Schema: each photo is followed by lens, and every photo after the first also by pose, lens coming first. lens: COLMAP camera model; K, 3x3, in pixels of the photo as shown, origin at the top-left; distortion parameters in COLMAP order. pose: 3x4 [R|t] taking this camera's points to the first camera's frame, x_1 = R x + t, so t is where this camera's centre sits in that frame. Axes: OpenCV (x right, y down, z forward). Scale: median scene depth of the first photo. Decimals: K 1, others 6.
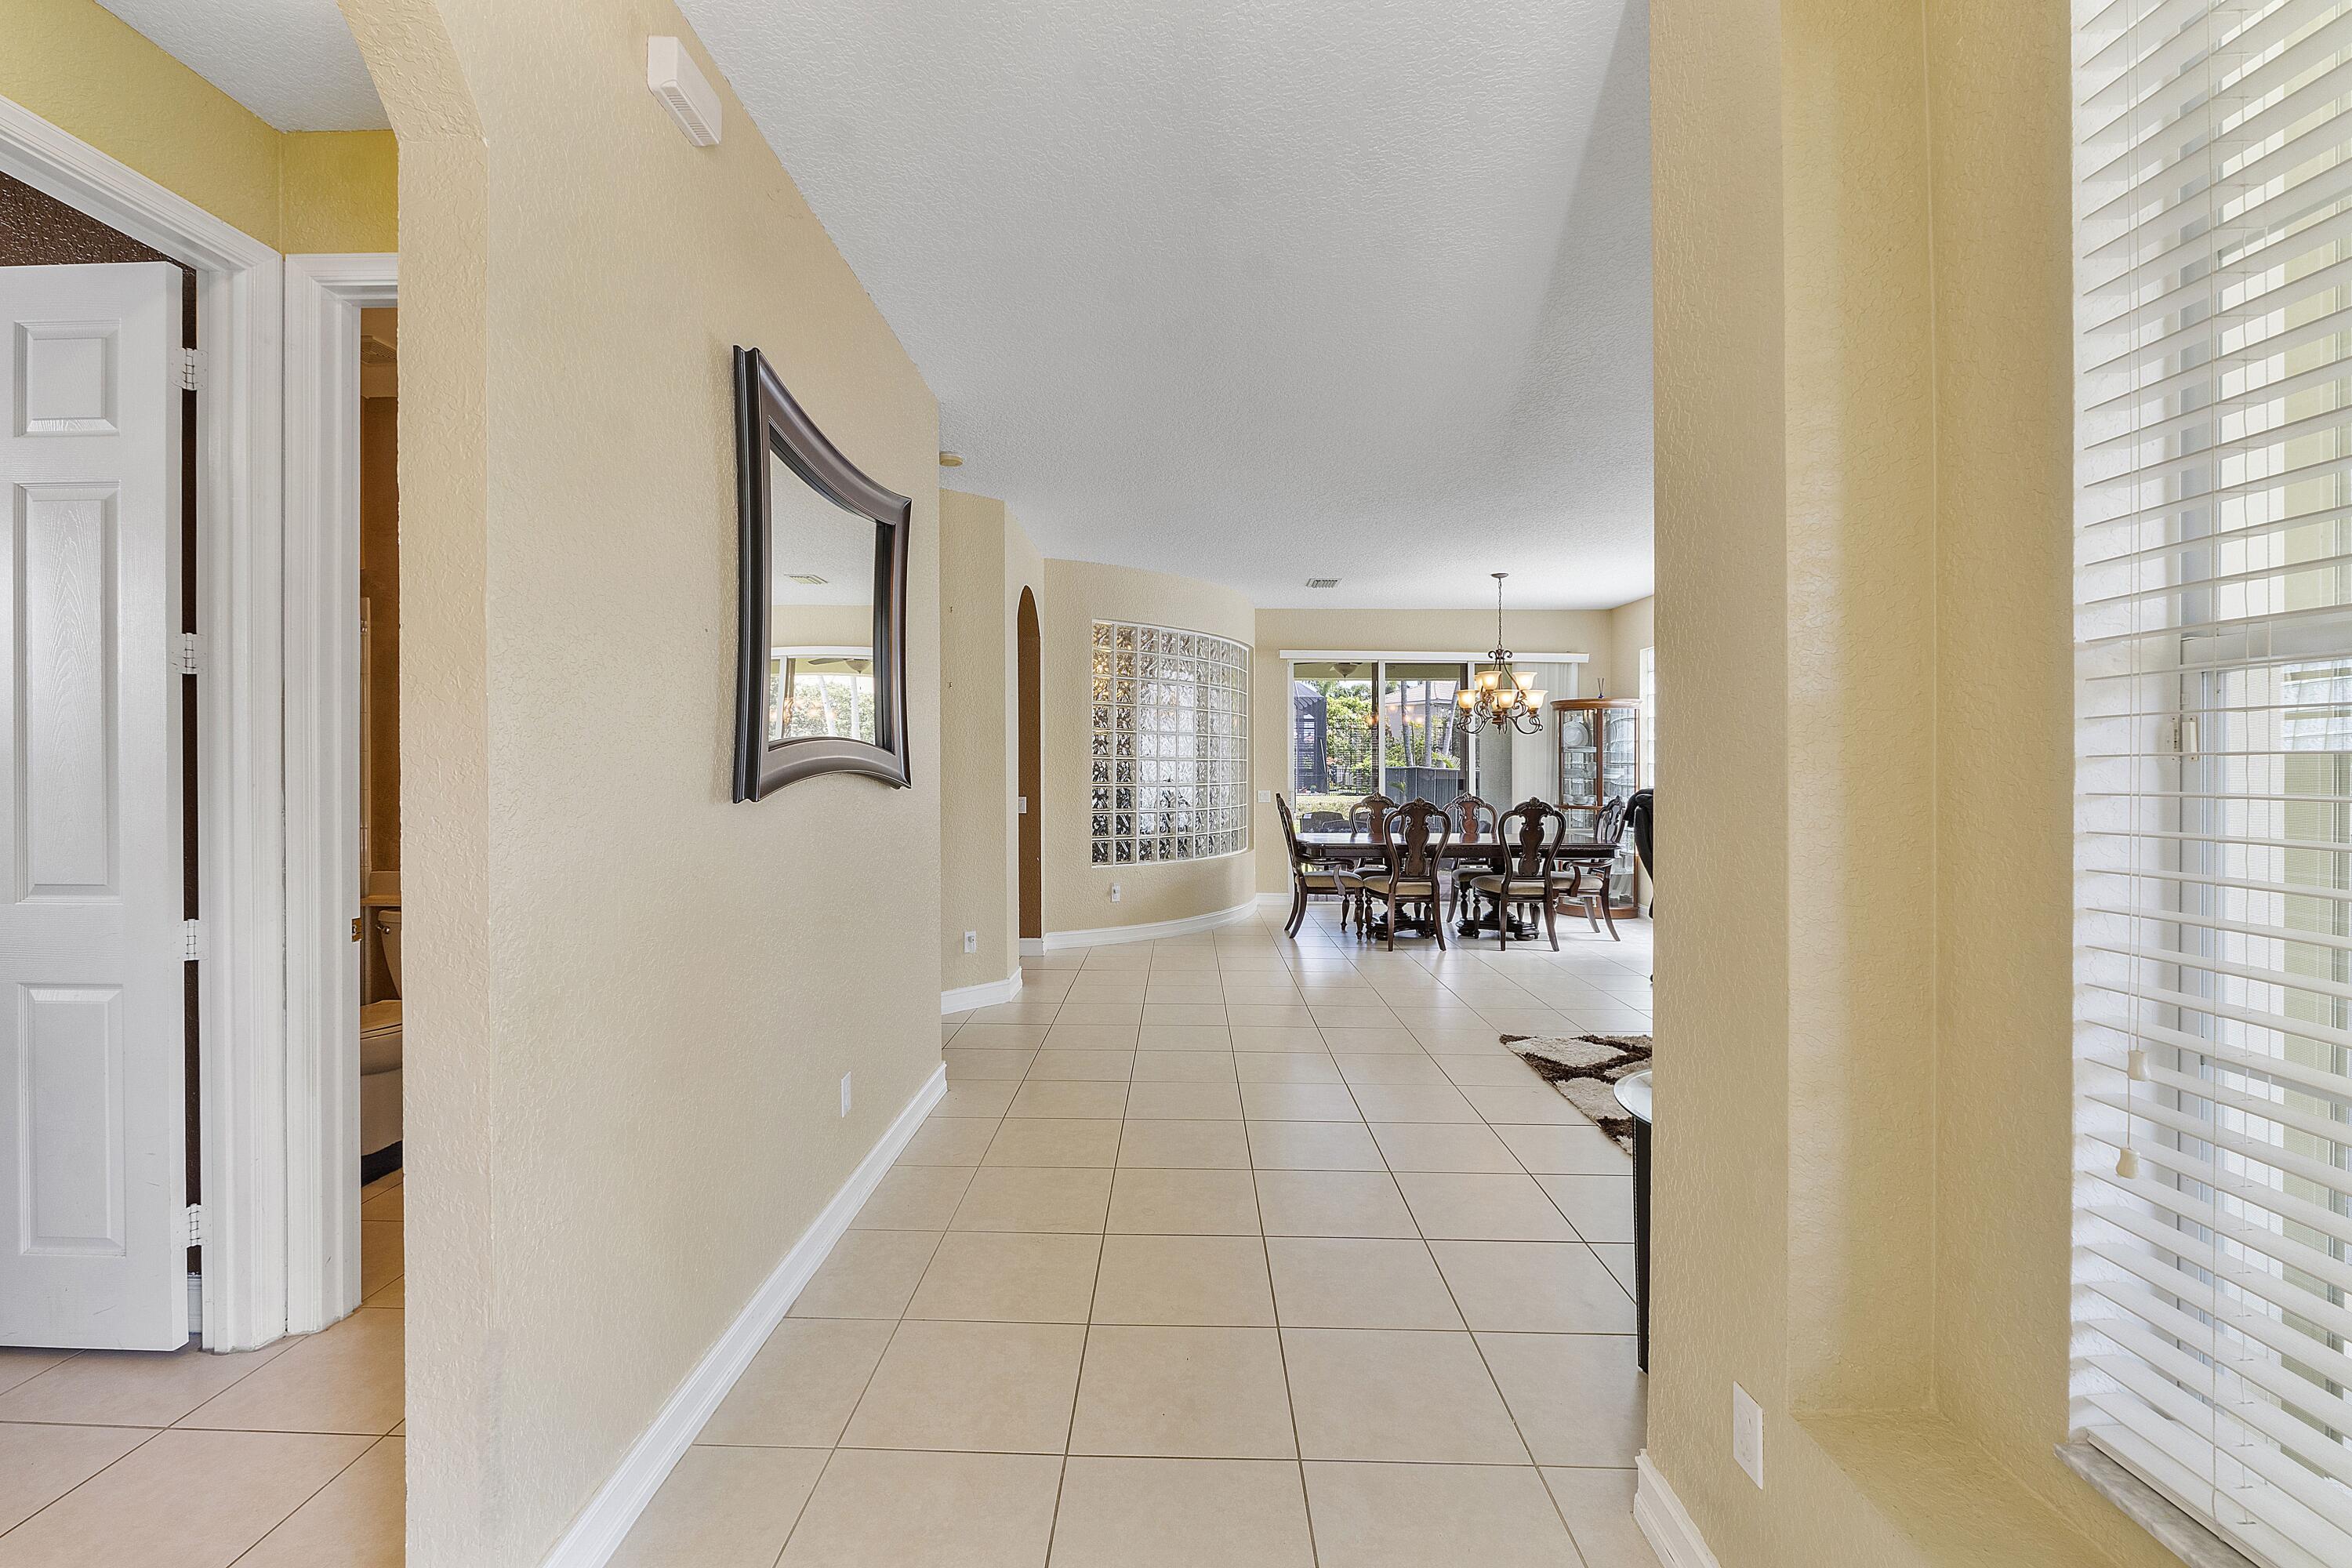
lens RADIAL K [[1003.6, 0, 1148.6], [0, 1003.6, 766.3], [0, 0, 1]] dist [-0.009676, 0.000202]
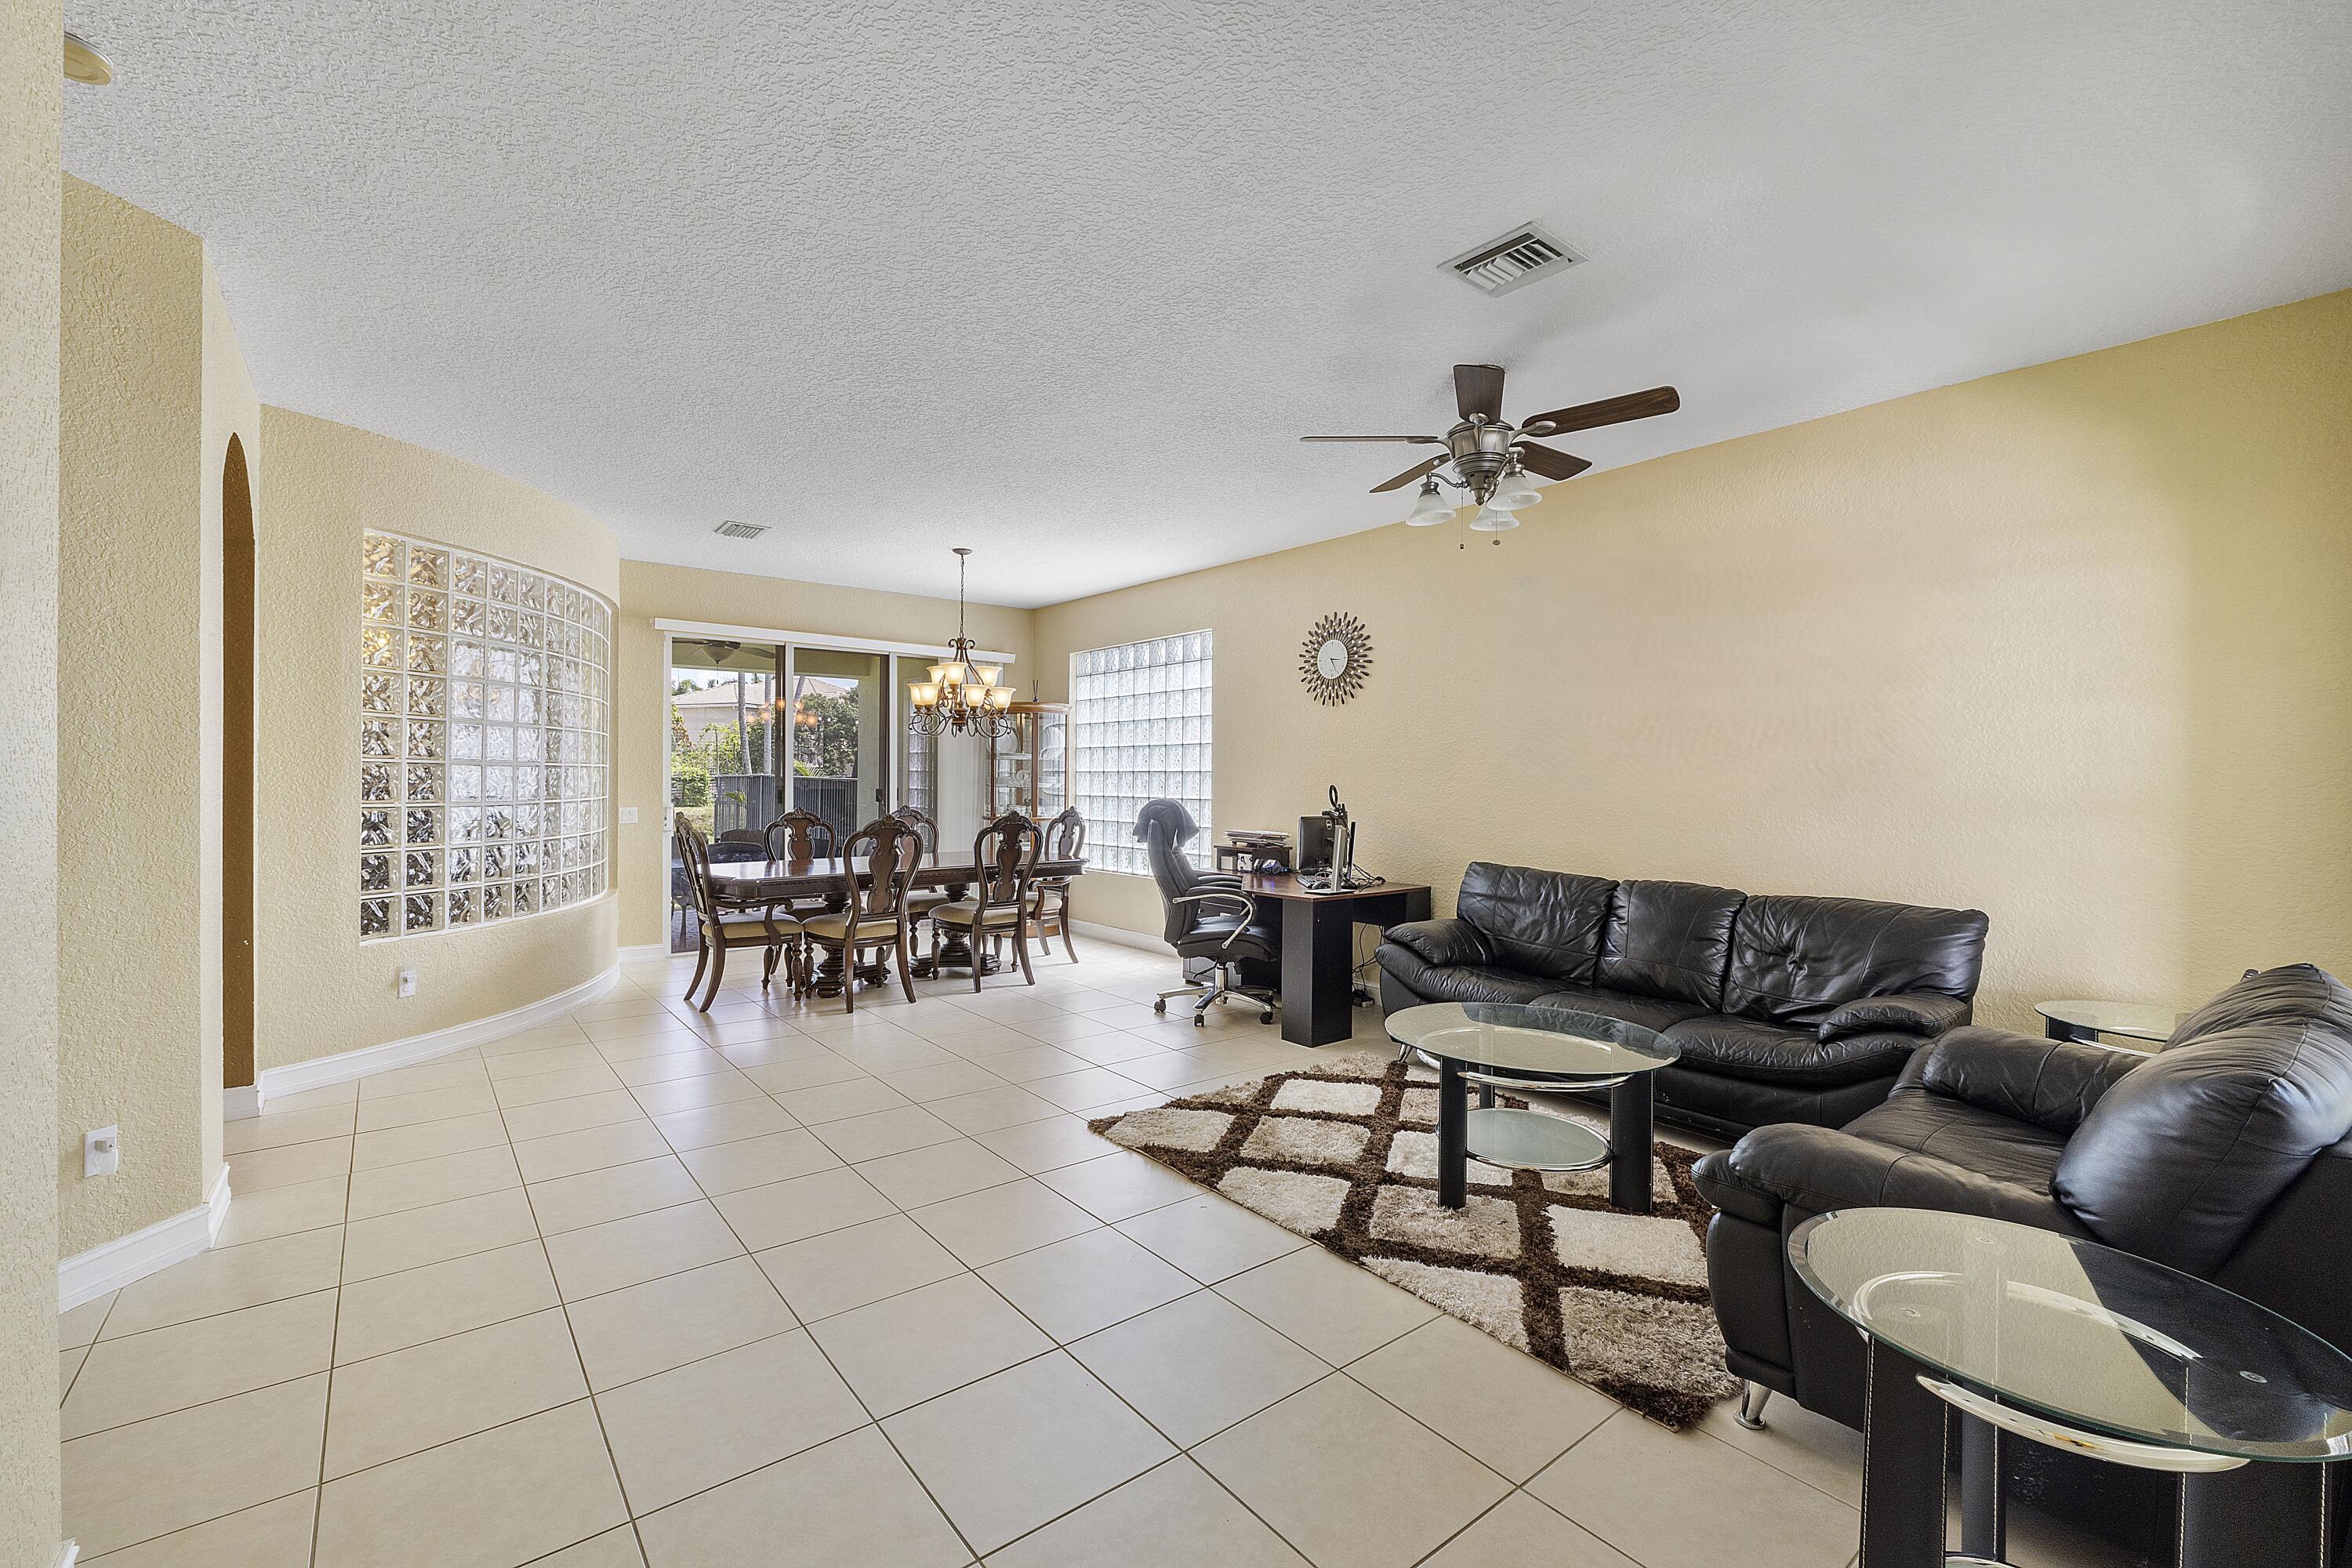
lens RADIAL K [[1003.6, 0, 1148.6], [0, 1003.6, 766.3], [0, 0, 1]] dist [-0.009676, 0.000202]
pose [[0.772815, 0.006012, 0.634603, -0.068575], [-0.001013, 0.999966, -0.008240, -0.000254], [-0.634630, 0.005725, 0.772795, 0.240125]]
